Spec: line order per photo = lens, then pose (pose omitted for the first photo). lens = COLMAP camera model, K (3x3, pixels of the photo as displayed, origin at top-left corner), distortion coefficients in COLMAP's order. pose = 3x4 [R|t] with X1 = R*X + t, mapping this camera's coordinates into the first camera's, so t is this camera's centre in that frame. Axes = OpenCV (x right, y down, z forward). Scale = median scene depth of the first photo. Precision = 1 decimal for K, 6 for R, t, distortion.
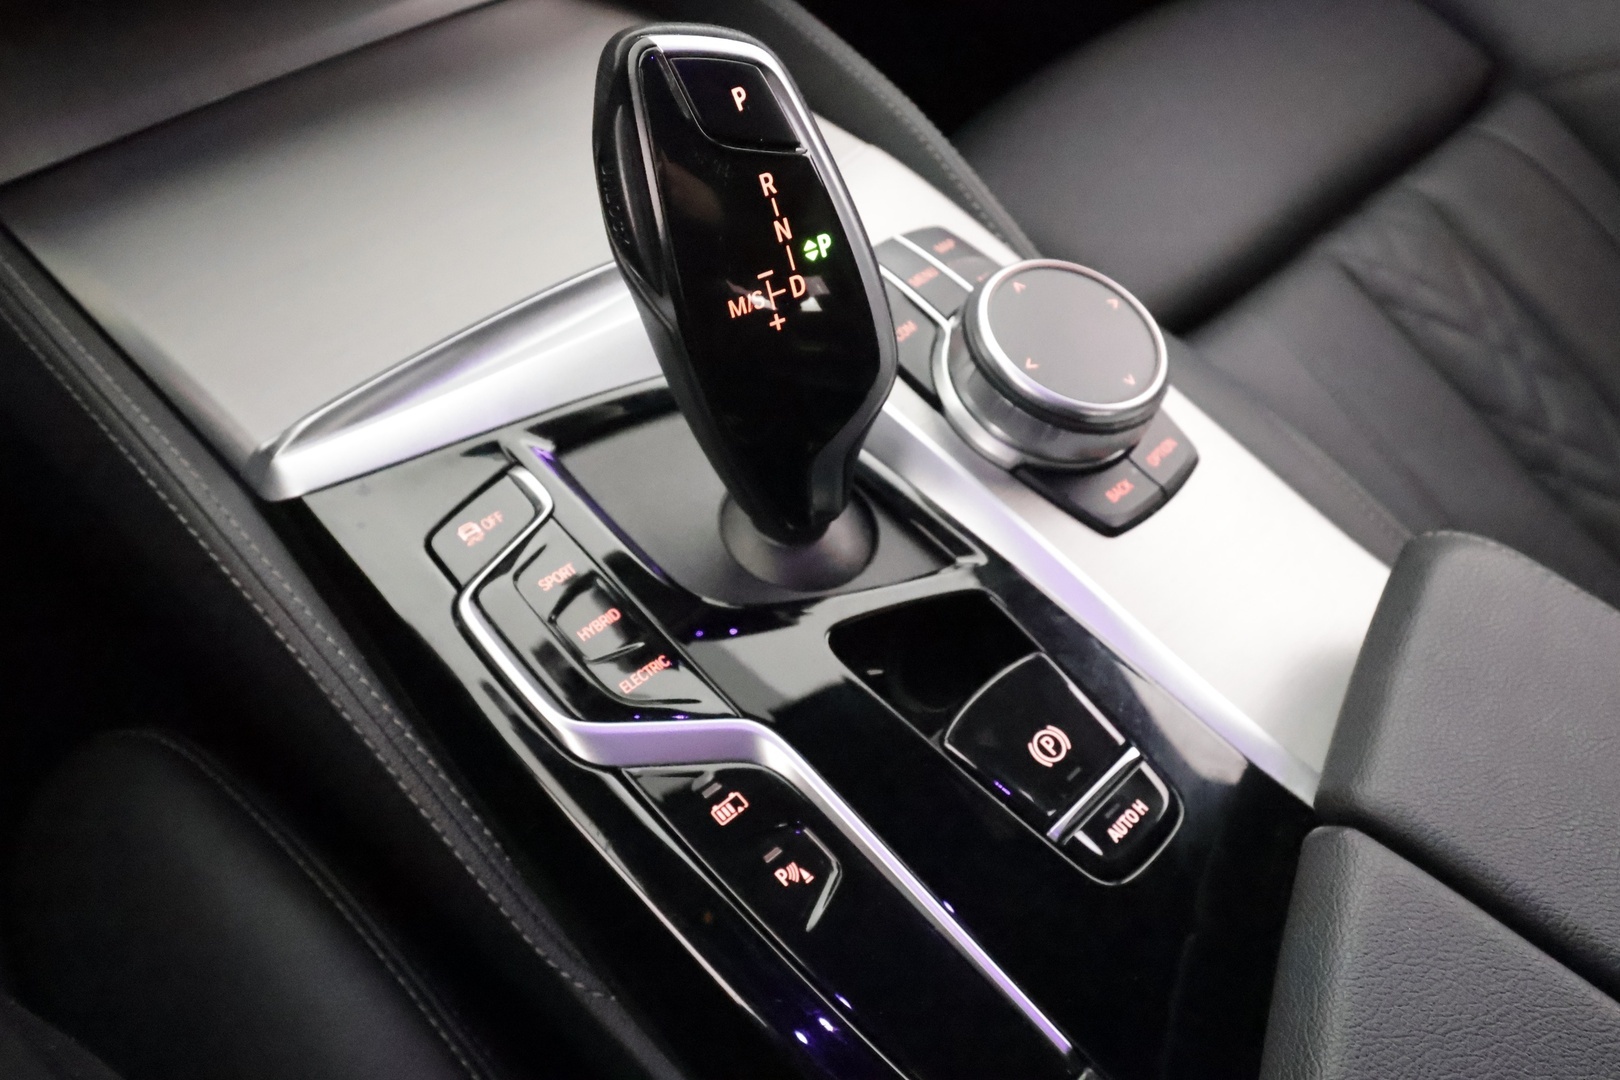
lens RADIAL K [[1258.4, 0, 810.0], [0, 1258.4, 540.0], [0, 0, 1]] dist [-0.000372, 0.001437]
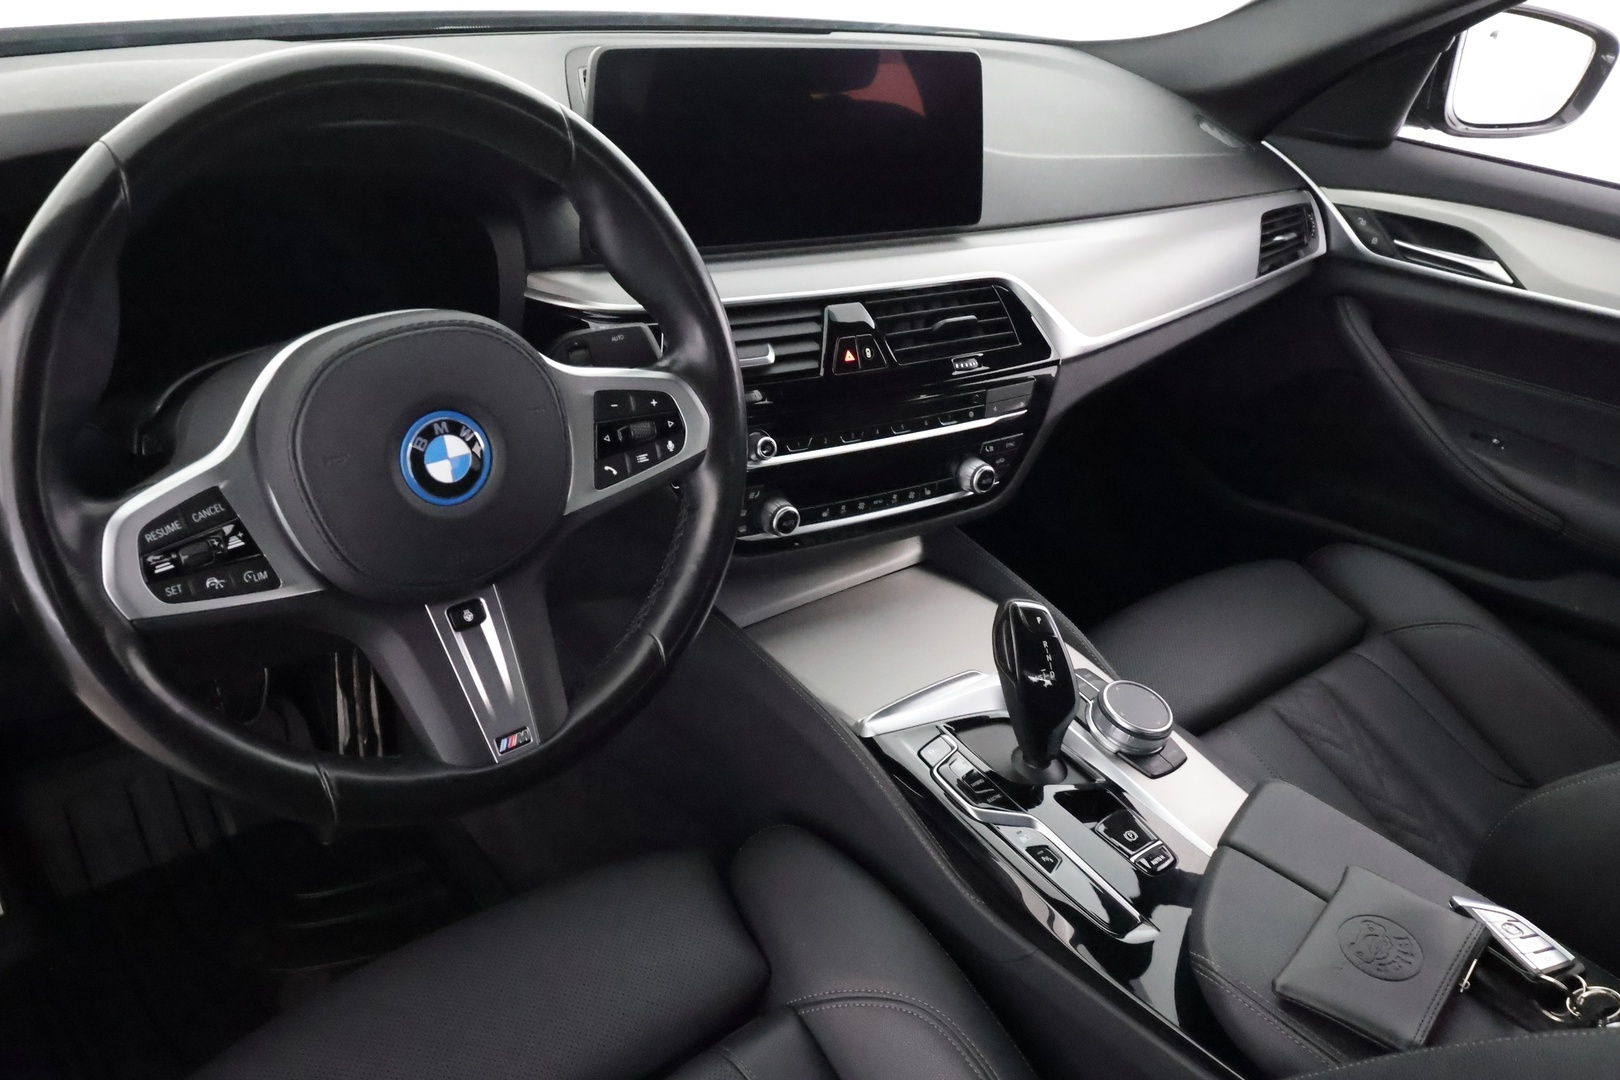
lens RADIAL K [[1258.4, 0, 810.0], [0, 1258.4, 540.0], [0, 0, 1]] dist [-0.000372, 0.001437]
pose [[0.995843, 0.057569, -0.070590, -0.351577], [-0.079980, 0.923513, -0.375135, 0.624325], [0.043595, 0.379222, 0.924278, -1.816325]]
